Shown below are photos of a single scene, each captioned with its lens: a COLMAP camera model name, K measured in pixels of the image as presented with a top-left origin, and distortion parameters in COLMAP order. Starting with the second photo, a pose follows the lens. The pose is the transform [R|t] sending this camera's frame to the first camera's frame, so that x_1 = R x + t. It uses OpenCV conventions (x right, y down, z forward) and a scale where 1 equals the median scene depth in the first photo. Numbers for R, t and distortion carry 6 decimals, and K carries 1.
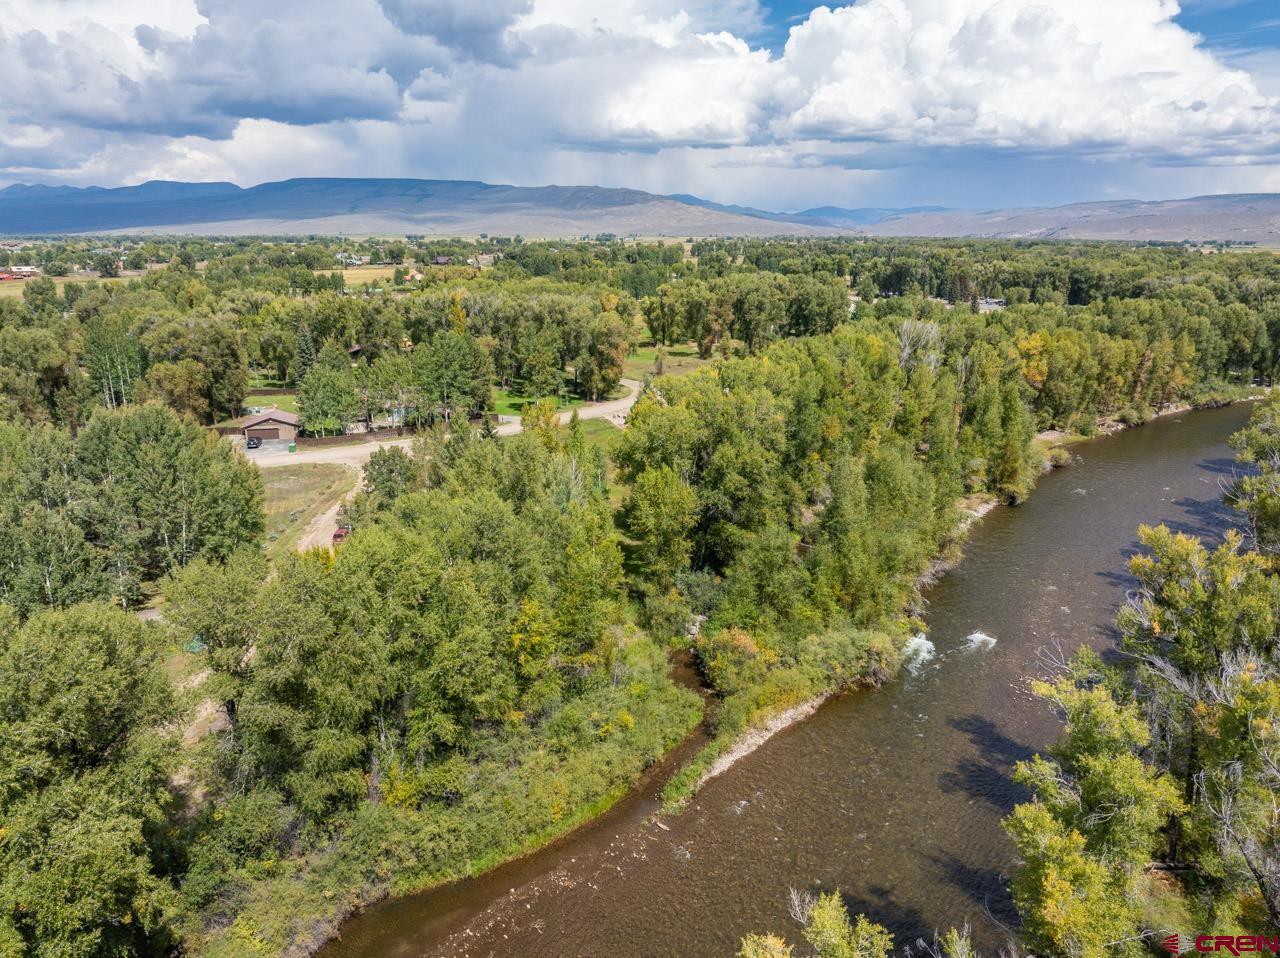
lens RADIAL K [[902.3, 0, 644.4], [0, 902.3, 476.8], [0, 0, 1]] dist [-0.029784, -0.000698]
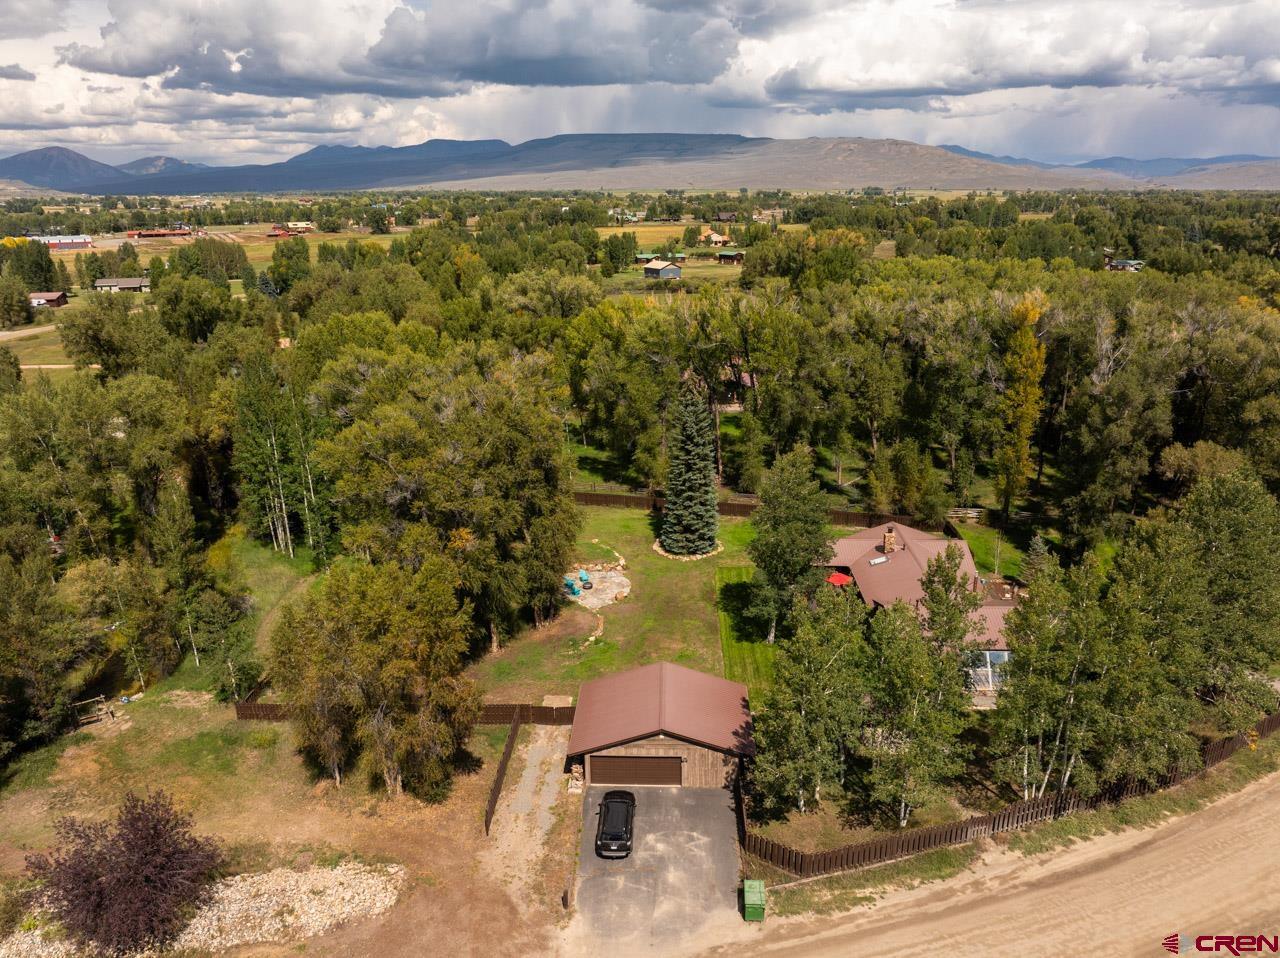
lens RADIAL K [[902.3, 0, 638.9], [0, 902.3, 479.6], [0, 0, 1]] dist [-0.029784, -0.000698]
pose [[0.963069, 0.074859, -0.258639, -0.059645], [-0.062031, 0.996421, 0.057421, -0.029567], [0.262012, -0.039257, 0.964266, 0.118915]]
